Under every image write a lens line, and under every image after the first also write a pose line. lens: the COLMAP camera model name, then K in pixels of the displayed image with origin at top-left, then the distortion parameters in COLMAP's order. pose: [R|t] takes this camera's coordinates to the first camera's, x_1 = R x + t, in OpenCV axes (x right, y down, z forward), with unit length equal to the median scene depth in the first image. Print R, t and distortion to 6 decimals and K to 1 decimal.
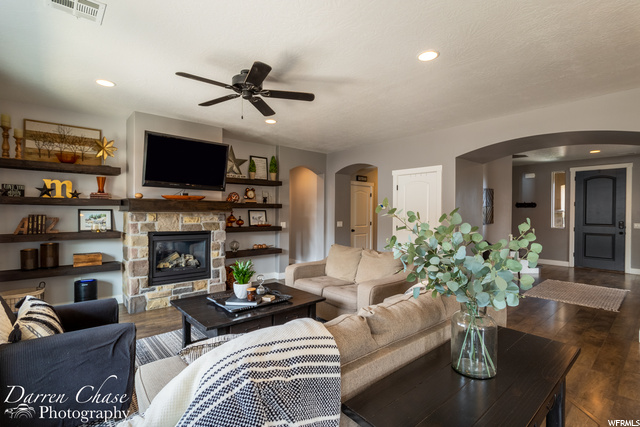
lens RADIAL K [[310.5, 0, 324.0], [0, 310.5, 212.5], [0, 0, 1]] dist [-0.021289, 0.000485]
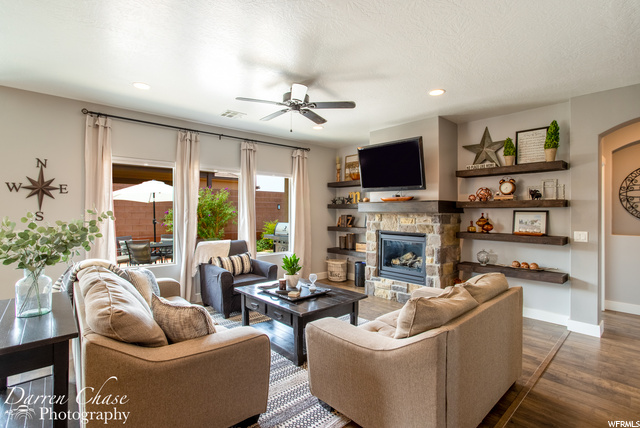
lens RADIAL K [[310.5, 0, 324.0], [0, 310.5, 213.0], [0, 0, 1]] dist [-0.021289, 0.000485]
pose [[0.021004, -0.001443, -0.999778, 0.539762], [-0.002425, 0.999996, -0.001494, 0.000012], [0.999776, 0.002456, 0.021000, 0.676667]]
